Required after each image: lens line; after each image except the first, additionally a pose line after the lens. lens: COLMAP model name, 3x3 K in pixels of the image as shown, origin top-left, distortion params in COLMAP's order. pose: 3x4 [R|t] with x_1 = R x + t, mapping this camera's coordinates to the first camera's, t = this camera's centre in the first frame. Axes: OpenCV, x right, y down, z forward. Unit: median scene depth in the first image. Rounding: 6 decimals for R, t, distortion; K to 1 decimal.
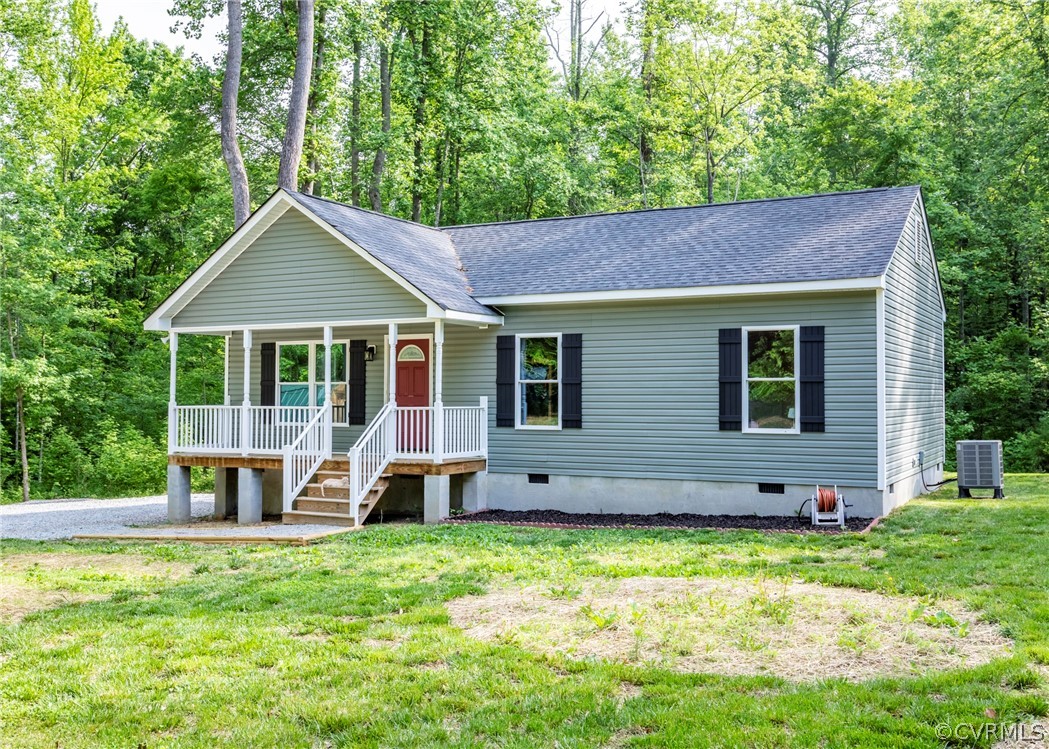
lens RADIAL K [[1042.7, 0, 524.5], [0, 1042.7, 374.5], [0, 0, 1]] dist [-0.001123, 0.026957]
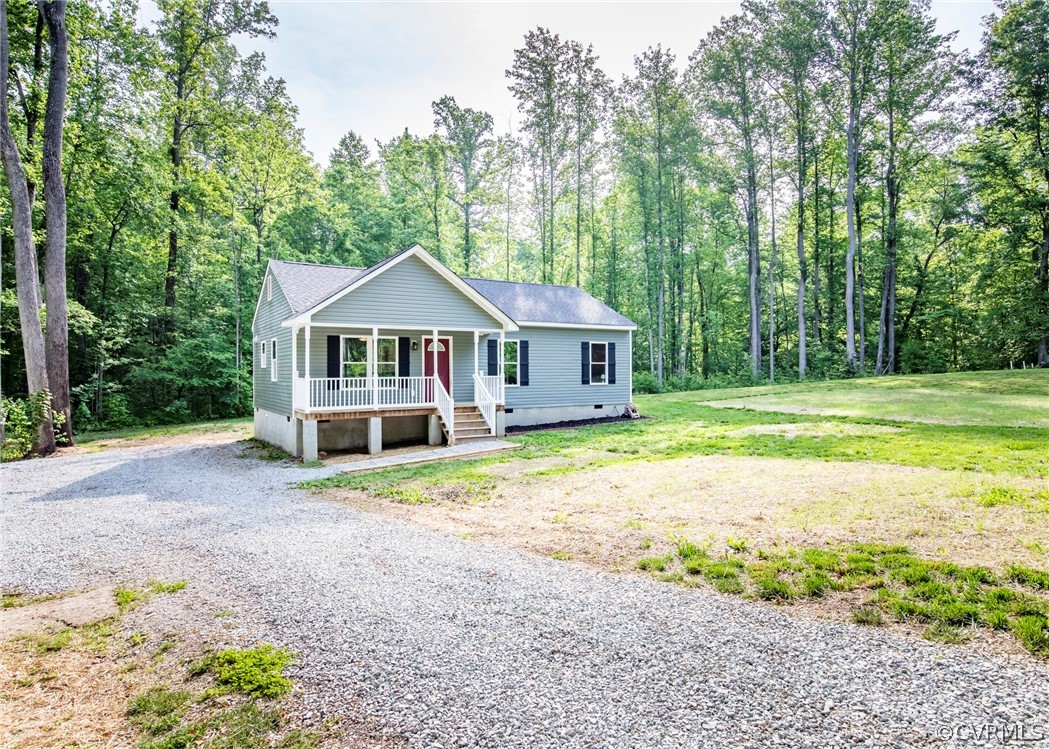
lens RADIAL K [[622.2, 0, 539.5], [0, 622.2, 373.2], [0, 0, 1]] dist [0.000741, 0.000021]
pose [[0.494288, -0.005509, 0.869281, -0.996205], [-0.011470, 0.999852, 0.012858, 0.009784], [-0.869222, -0.016326, 0.494152, 0.343191]]
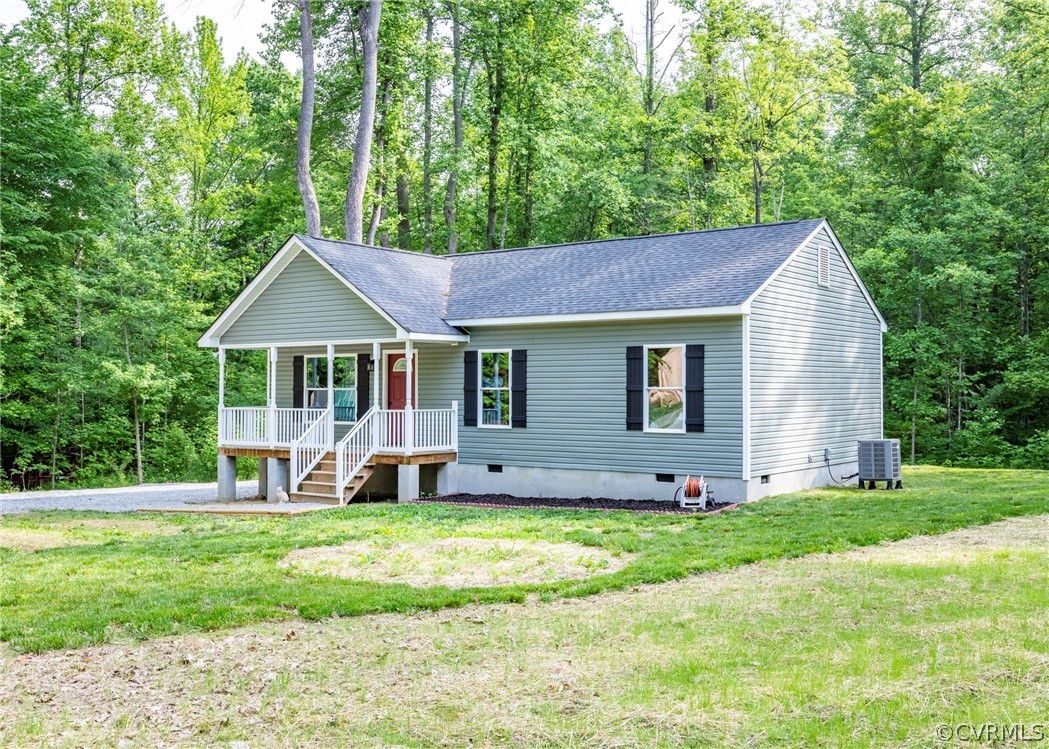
lens RADIAL K [[1066.6, 0, 524.5], [0, 1066.6, 374.5], [0, 0, 1]] dist [0.004880, -0.008449]
pose [[0.988632, -0.003451, -0.150316, 0.231518], [0.004784, 0.999952, 0.008512, -0.020151], [0.150279, -0.009134, 0.988601, -0.223426]]
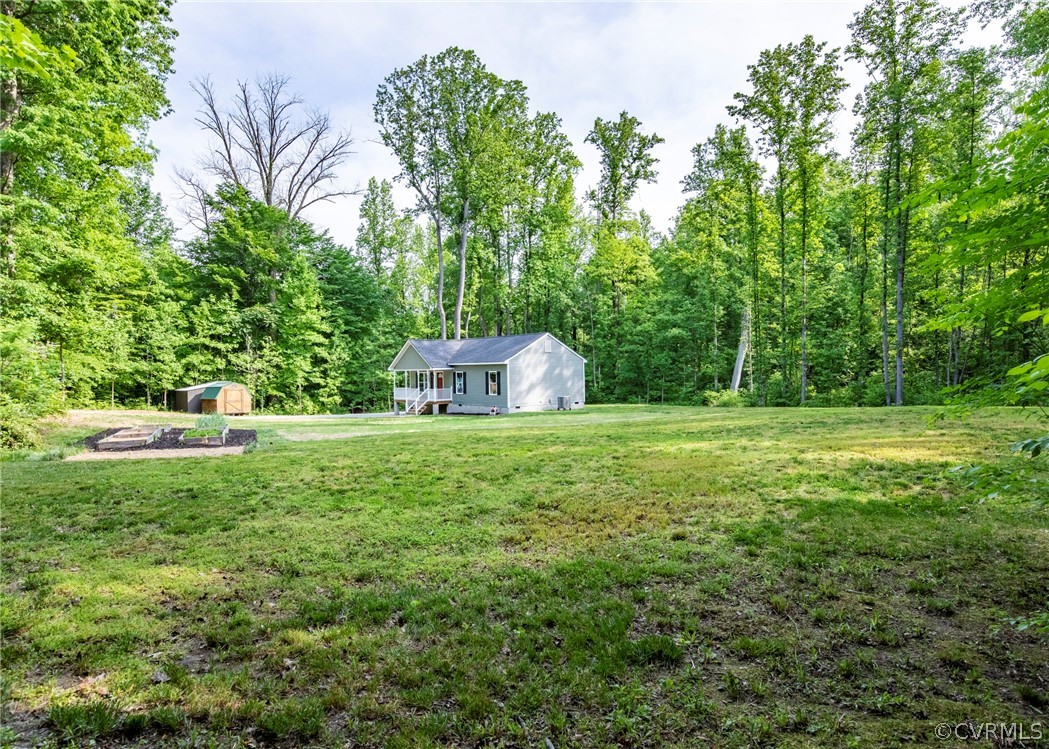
lens RADIAL K [[622.2, 0, 539.5], [0, 622.2, 373.2], [0, 0, 1]] dist [0.000741, 0.000021]
pose [[0.934948, -0.013898, -0.354511, 1.215474], [0.027682, 0.999044, 0.033840, -0.109084], [0.353702, -0.041452, 0.934439, -1.264330]]
